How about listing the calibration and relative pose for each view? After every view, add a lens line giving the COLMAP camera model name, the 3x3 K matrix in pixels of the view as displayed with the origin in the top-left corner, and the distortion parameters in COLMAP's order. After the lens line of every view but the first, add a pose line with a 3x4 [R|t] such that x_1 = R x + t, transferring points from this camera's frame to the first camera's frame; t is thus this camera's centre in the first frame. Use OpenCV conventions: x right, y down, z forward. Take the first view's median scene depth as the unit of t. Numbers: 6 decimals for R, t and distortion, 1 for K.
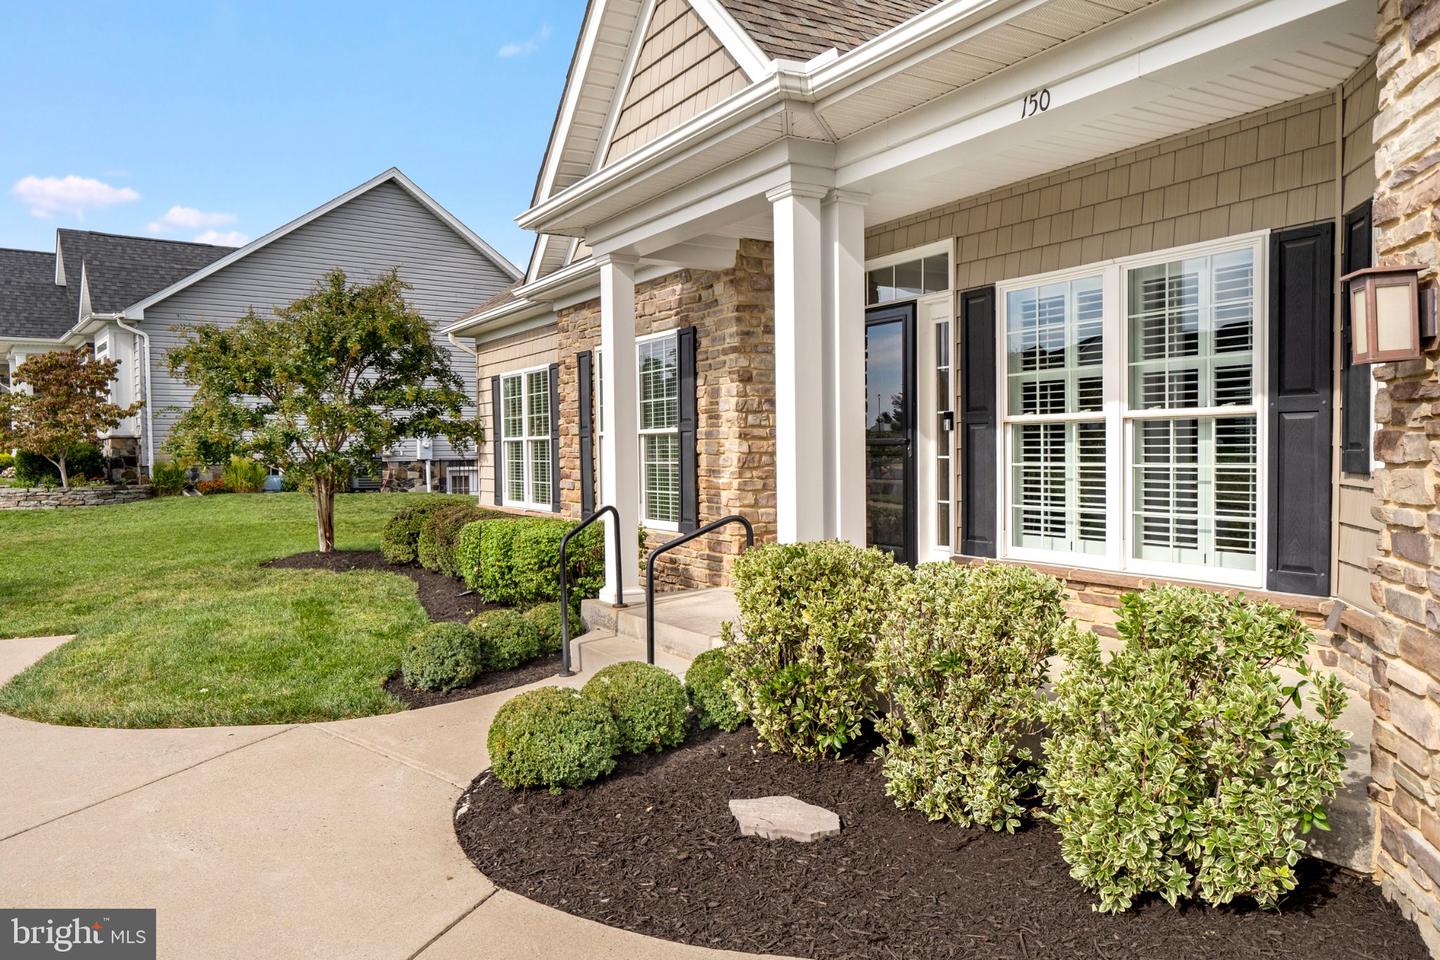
lens RADIAL K [[1023.0, 0, 720.0], [0, 1023.0, 480.0], [0, 0, 1]] dist [-0.008760, -0.002368]
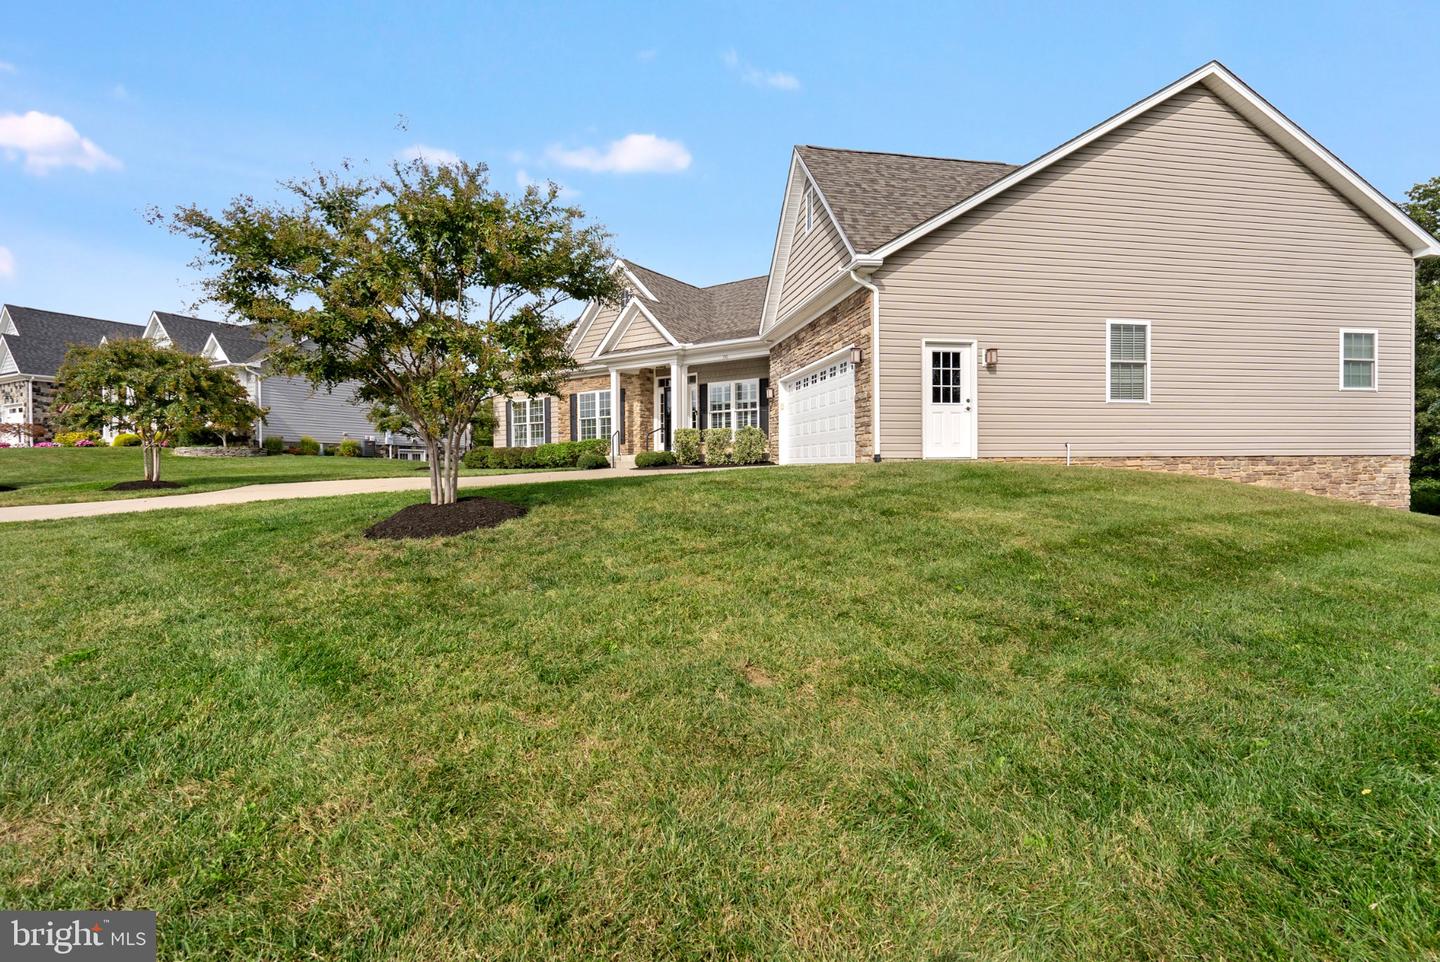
lens RADIAL K [[680.7, 0, 720.0], [0, 680.7, 481.0], [0, 0, 1]] dist [0.000321, 0.000119]
pose [[0.901214, -0.002229, 0.433369, -1.173043], [0.012081, 0.999727, -0.019981, 0.363320], [-0.433206, 0.023243, 0.900995, -2.084125]]
